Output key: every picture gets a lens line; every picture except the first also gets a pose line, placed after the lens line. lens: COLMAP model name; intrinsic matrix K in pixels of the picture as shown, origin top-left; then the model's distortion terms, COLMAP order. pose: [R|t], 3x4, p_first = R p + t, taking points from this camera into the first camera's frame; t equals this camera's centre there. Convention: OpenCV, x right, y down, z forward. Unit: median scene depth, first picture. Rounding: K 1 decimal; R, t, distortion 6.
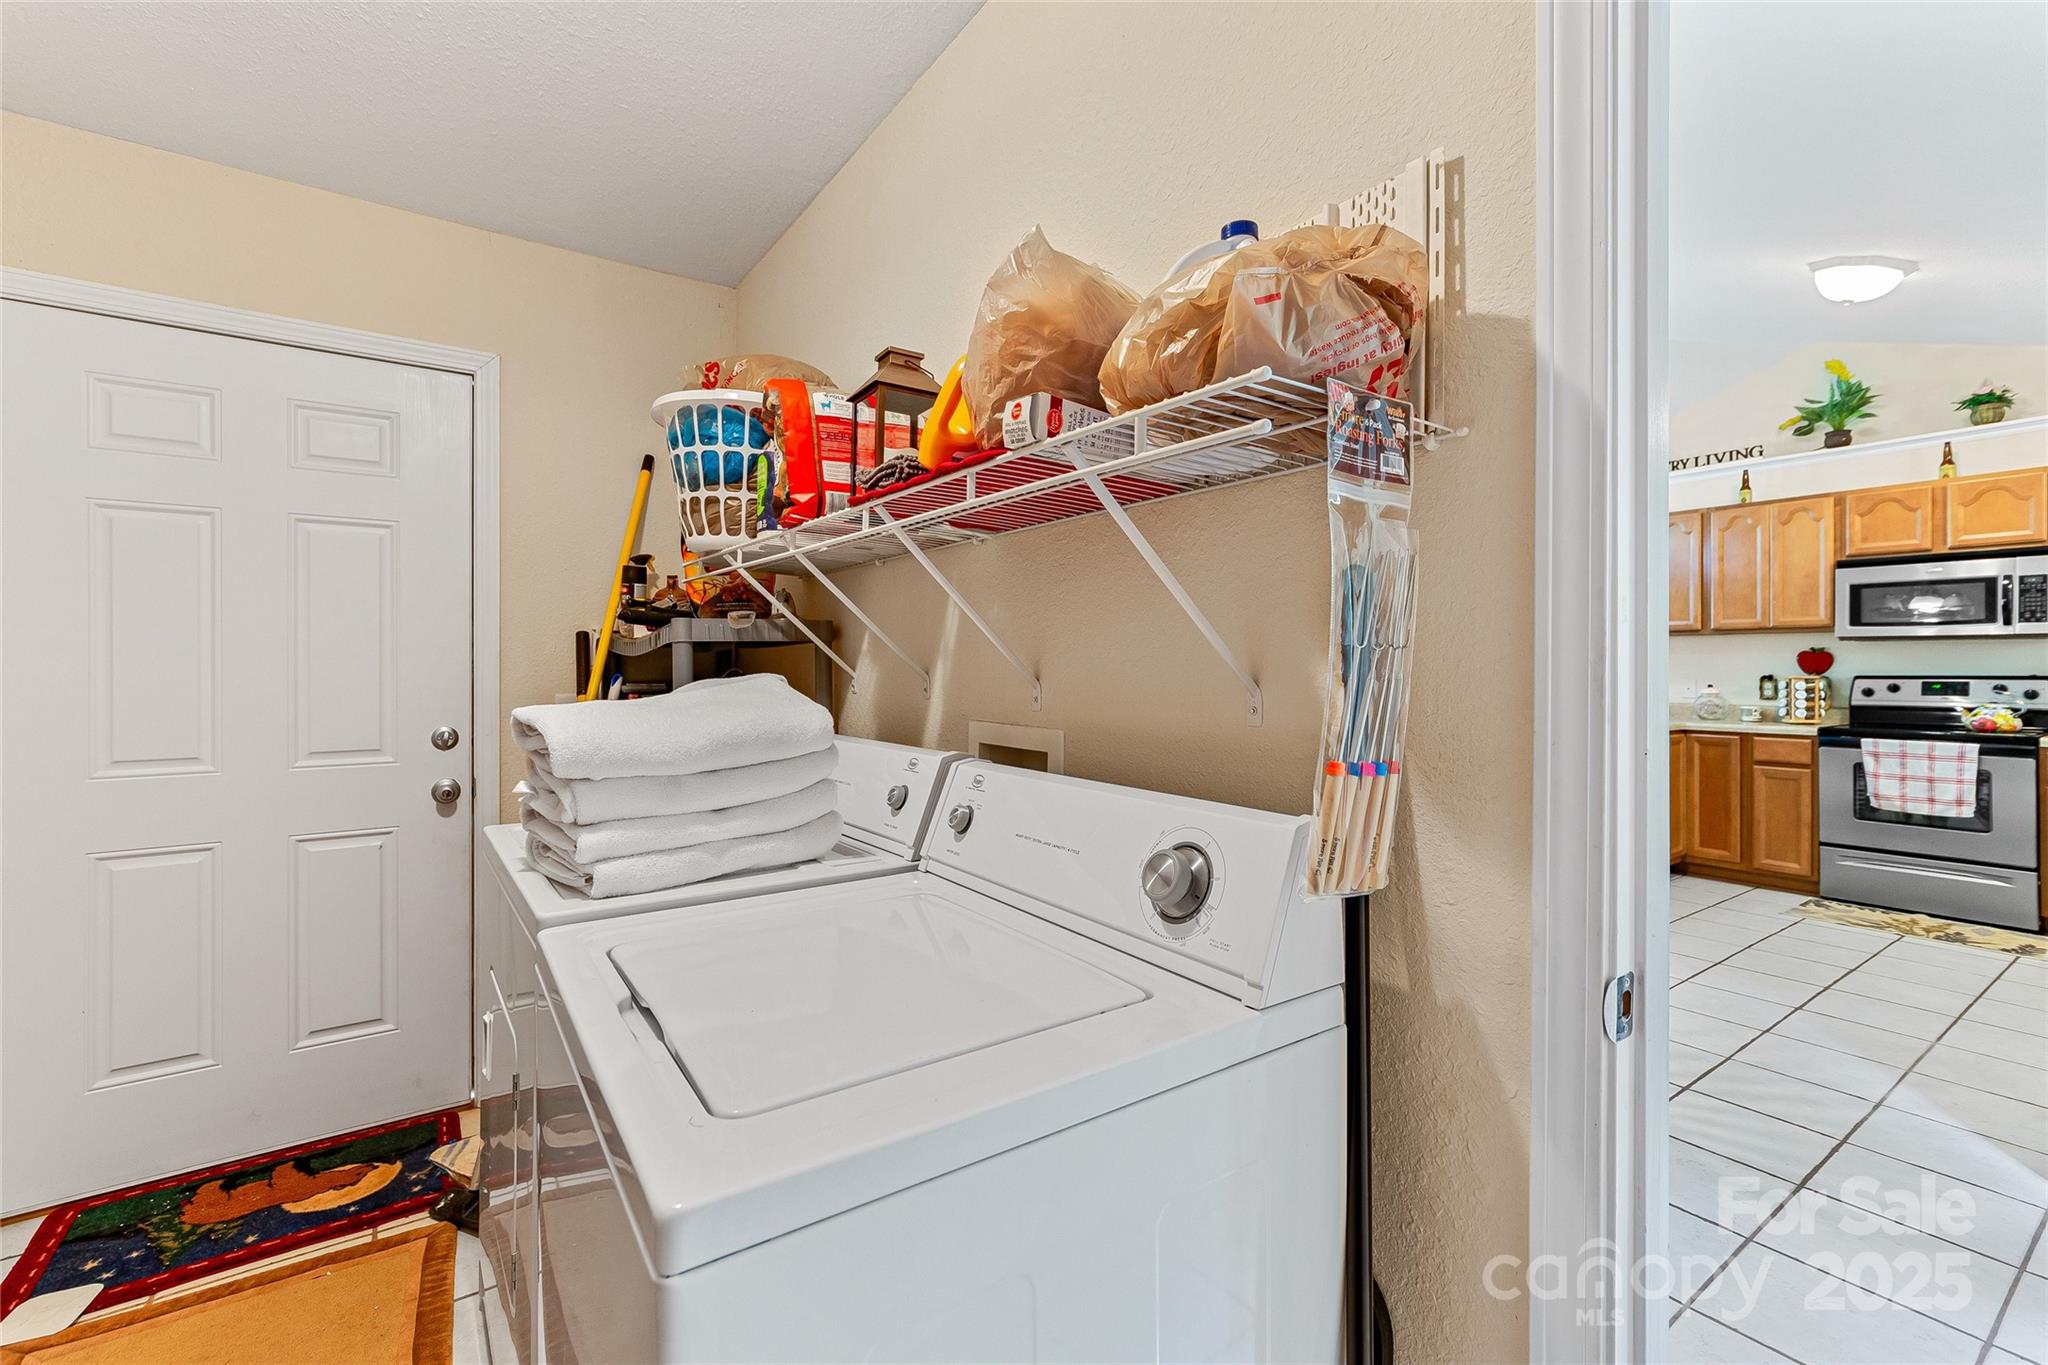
lens RADIAL K [[897.8, 0, 1041.3], [0, 897.8, 667.1], [0, 0, 1]] dist [-0.000869, 0.007990]
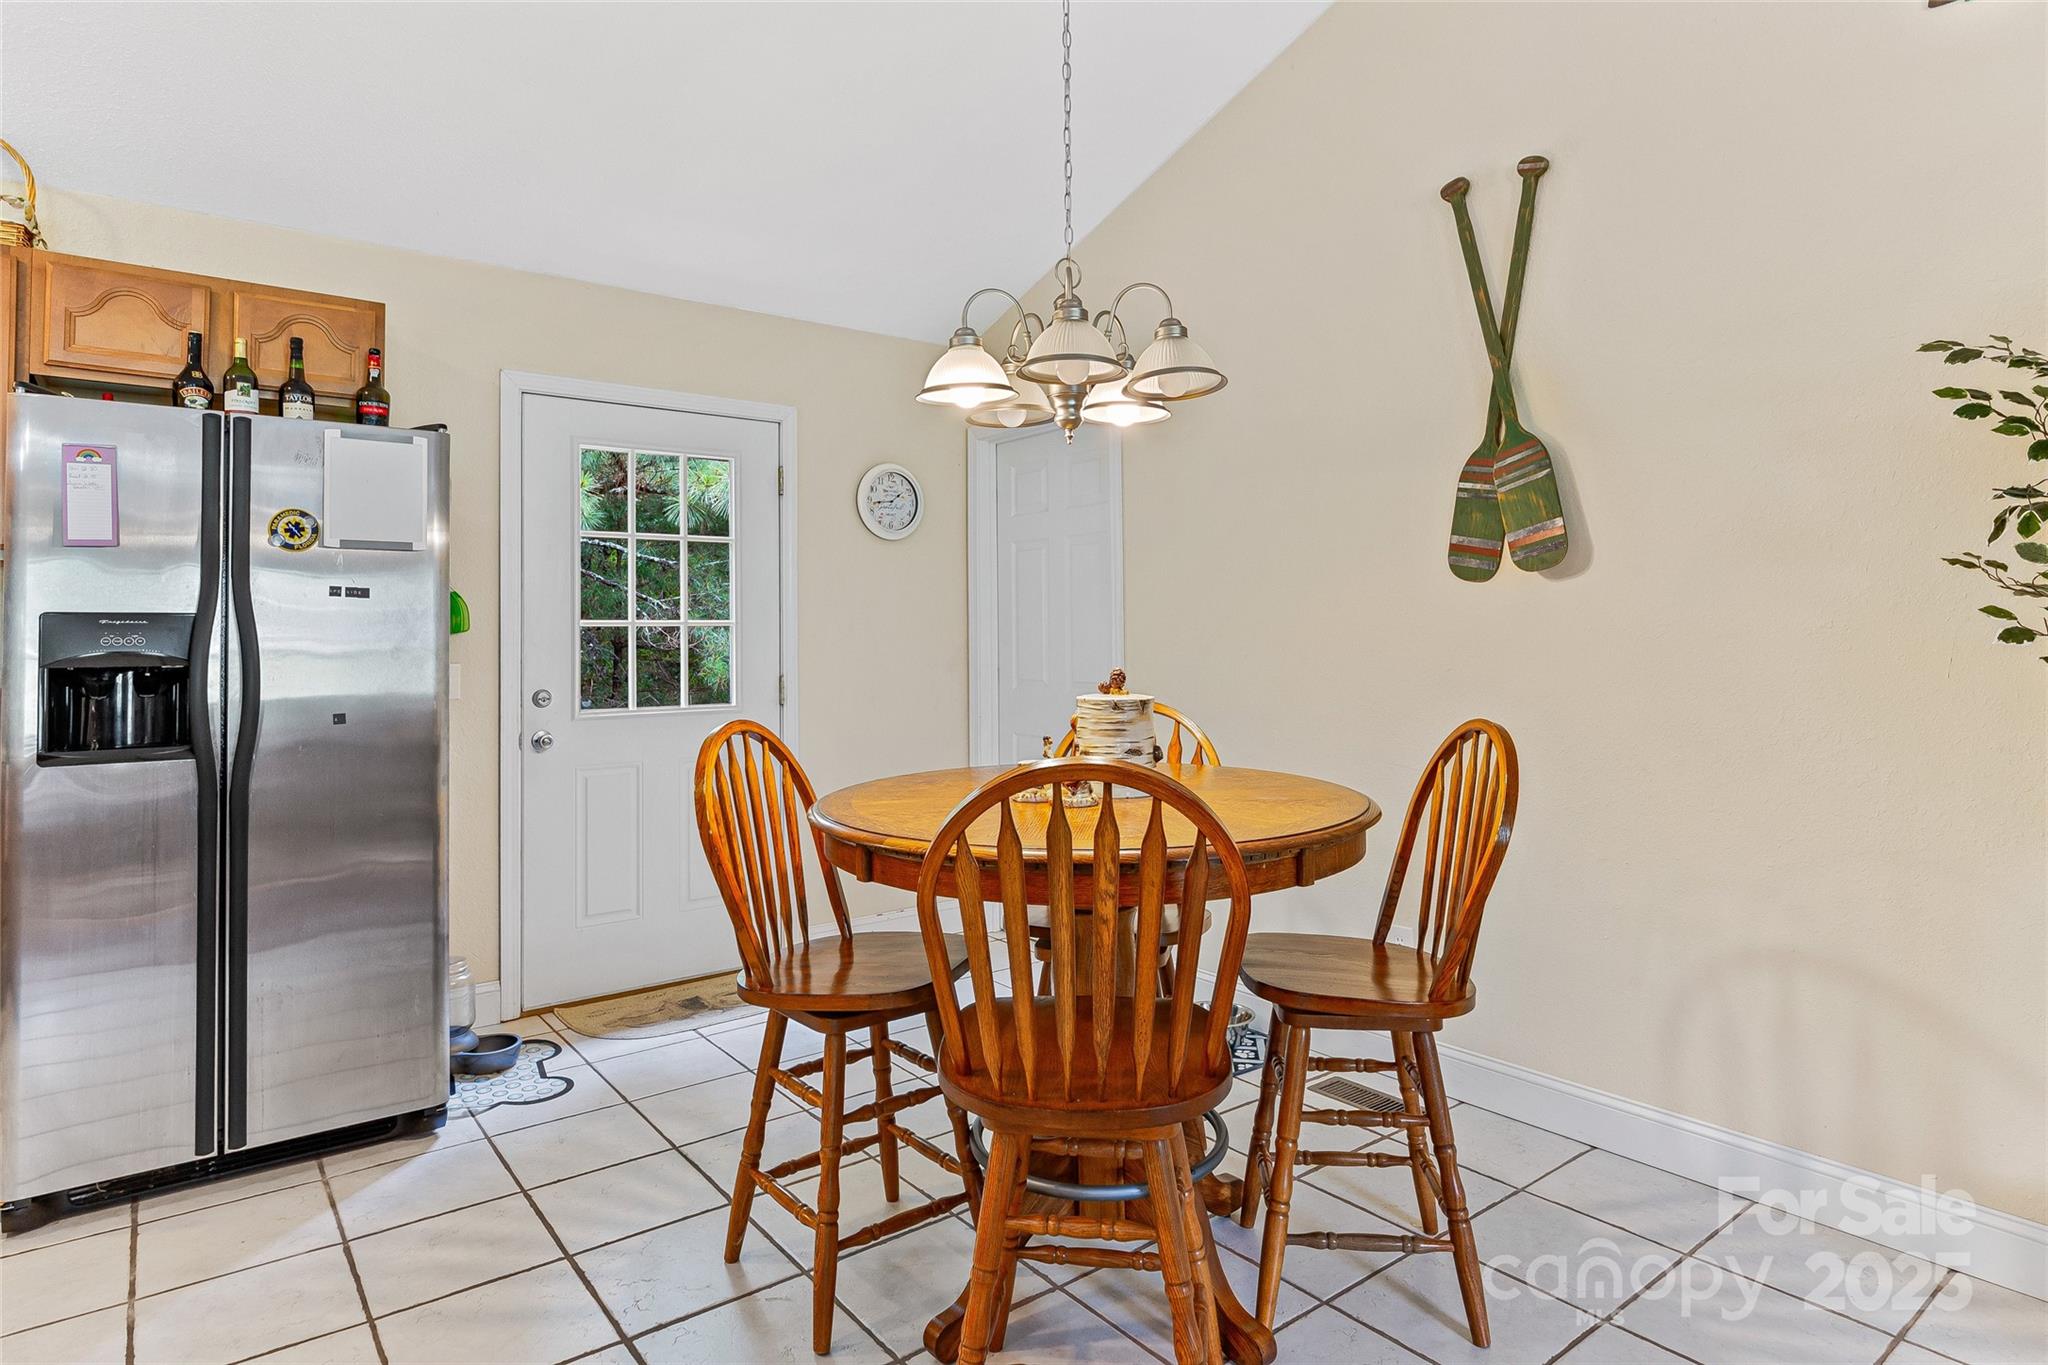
lens RADIAL K [[1130.4, 0, 1029.6], [0, 1130.4, 611.0], [0, 0, 1]] dist [-0.003736, -0.000675]
pose [[-0.999621, 0.007585, -0.026463, 0.209171], [0.008198, 0.999699, -0.023105, 0.001763], [0.026279, -0.023314, -0.999383, 1.006142]]
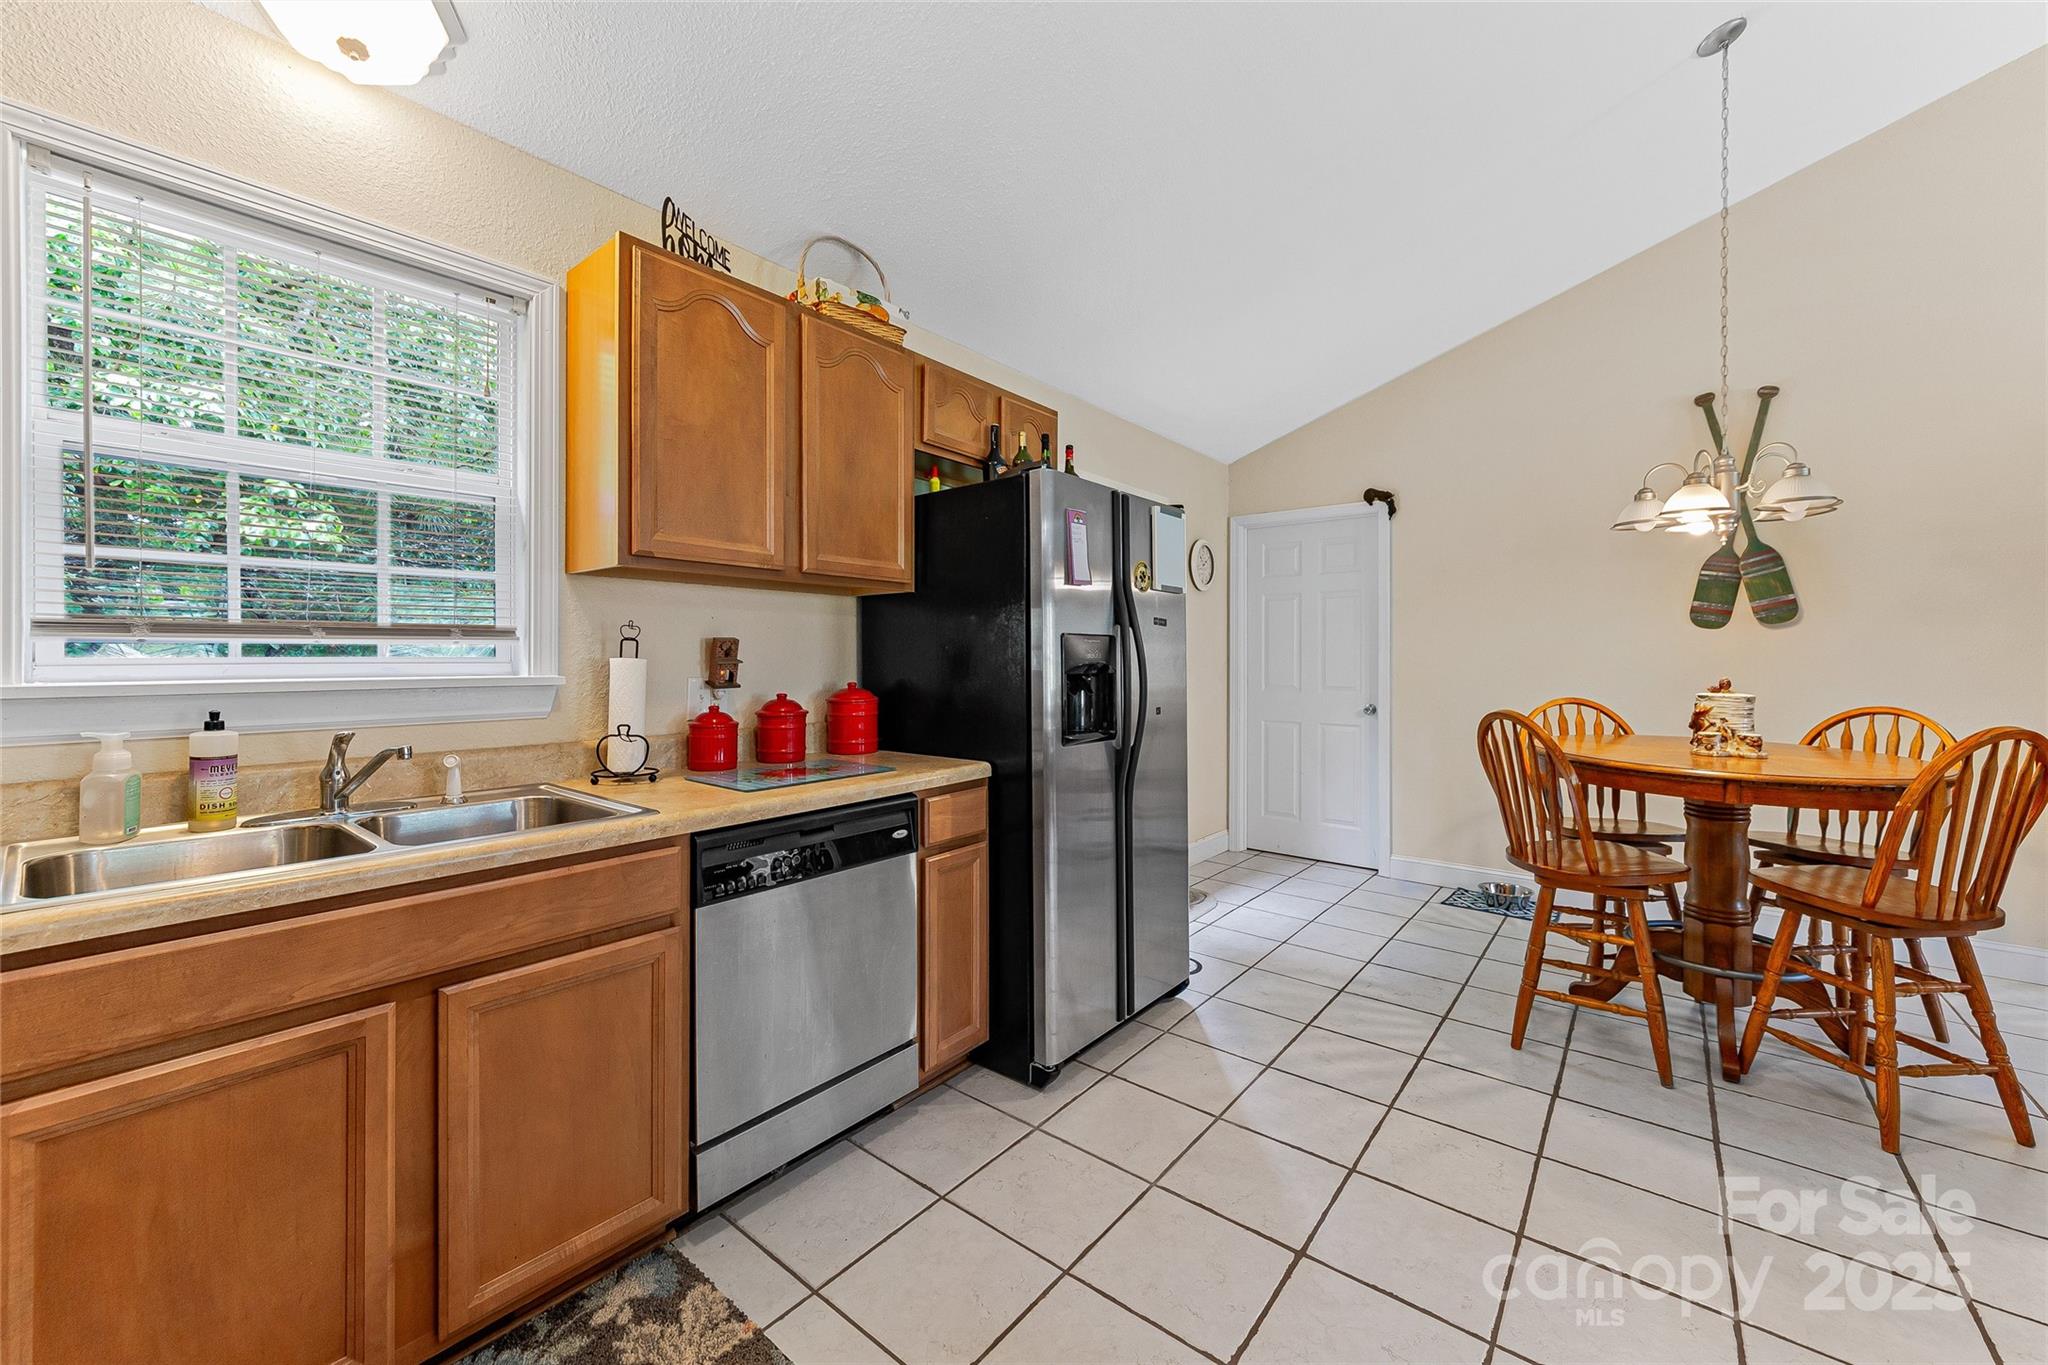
lens RADIAL K [[794.4, 0, 1030.5], [0, 794.4, 659.0], [0, 0, 1]] dist [-0.001000, -0.000453]
pose [[-0.964725, -0.001516, -0.263255, 0.752534], [-0.002731, 0.999987, 0.004251, 0.000640], [0.263246, 0.004820, -0.964717, 0.951890]]
